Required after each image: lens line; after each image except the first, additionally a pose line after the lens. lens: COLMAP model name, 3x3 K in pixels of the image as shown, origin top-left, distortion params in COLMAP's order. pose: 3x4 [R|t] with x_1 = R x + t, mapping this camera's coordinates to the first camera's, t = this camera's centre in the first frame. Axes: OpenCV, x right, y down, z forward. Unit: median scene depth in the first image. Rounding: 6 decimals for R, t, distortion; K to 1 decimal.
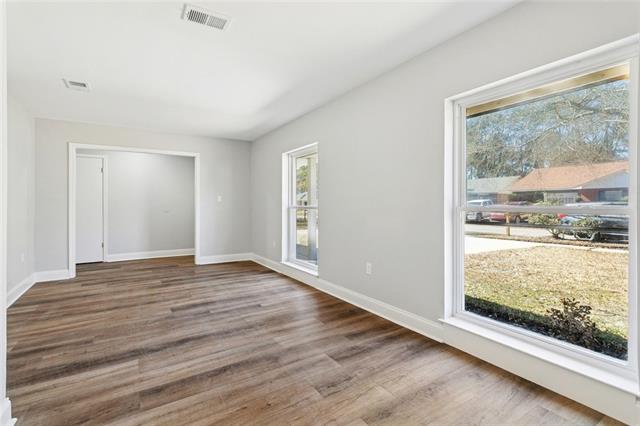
lens RADIAL K [[304.8, 0, 323.4], [0, 304.8, 202.6], [0, 0, 1]] dist [-0.002374, -0.000136]
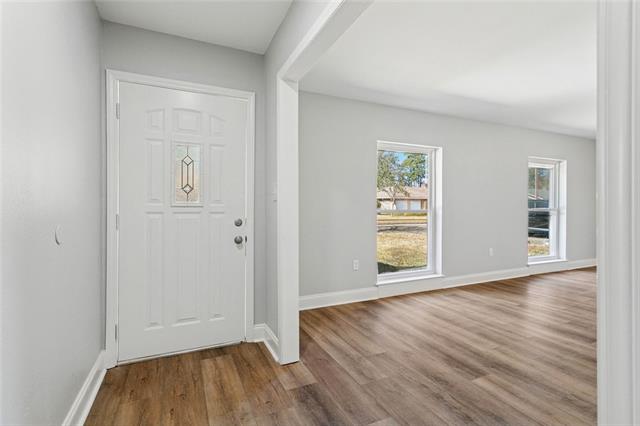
lens RADIAL K [[304.8, 0, 317.8], [0, 304.8, 209.9], [0, 0, 1]] dist [-0.002374, -0.000136]
pose [[0.142770, -0.003458, 0.989750, -1.462210], [0.001557, 0.999993, 0.003269, 0.009366], [-0.989755, 0.001074, 0.142774, 1.683952]]
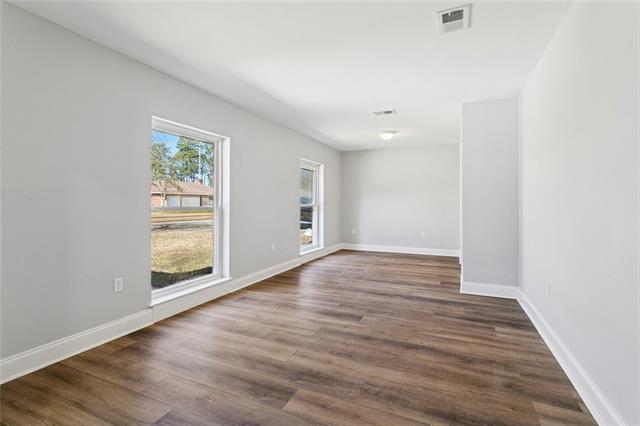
lens RADIAL K [[304.8, 0, 313.8], [0, 304.8, 197.7], [0, 0, 1]] dist [-0.002374, -0.000136]
pose [[-0.532570, 0.020121, 0.846147, -1.272140], [0.000388, 0.999723, -0.023529, 0.011712], [-0.846386, -0.012203, -0.532430, 1.700604]]
